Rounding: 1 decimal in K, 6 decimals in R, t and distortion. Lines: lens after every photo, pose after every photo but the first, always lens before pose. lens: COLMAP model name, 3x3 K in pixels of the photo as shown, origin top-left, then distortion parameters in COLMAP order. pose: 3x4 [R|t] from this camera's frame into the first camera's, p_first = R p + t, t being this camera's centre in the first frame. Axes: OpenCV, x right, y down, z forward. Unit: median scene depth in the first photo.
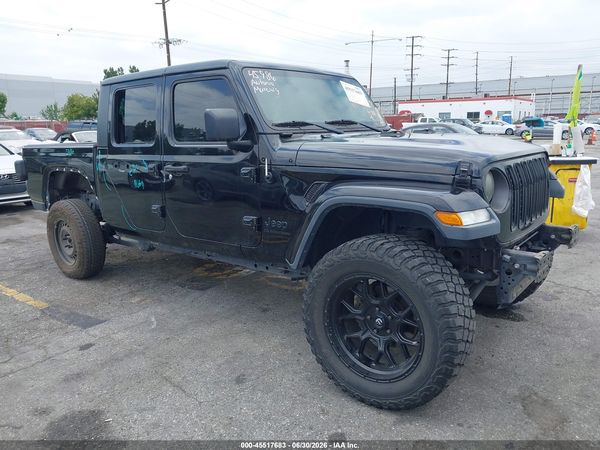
lens RADIAL K [[477.4, 0, 301.0], [0, 477.4, 217.9], [0, 0, 1]] dist [0.005154, 0.001528]
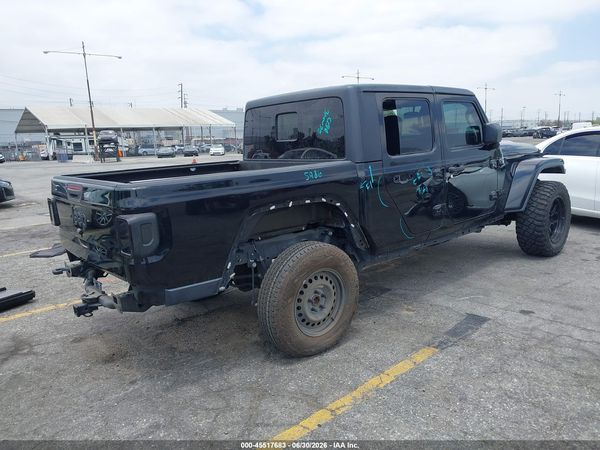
lens RADIAL K [[477.4, 0, 301.0], [0, 477.4, 217.9], [0, 0, 1]] dist [0.005154, 0.001528]
pose [[0.177054, -0.149330, 0.972806, -1.232524], [0.227776, 0.967805, 0.107107, -0.161809], [-0.957481, 0.202618, 0.205367, 0.908428]]
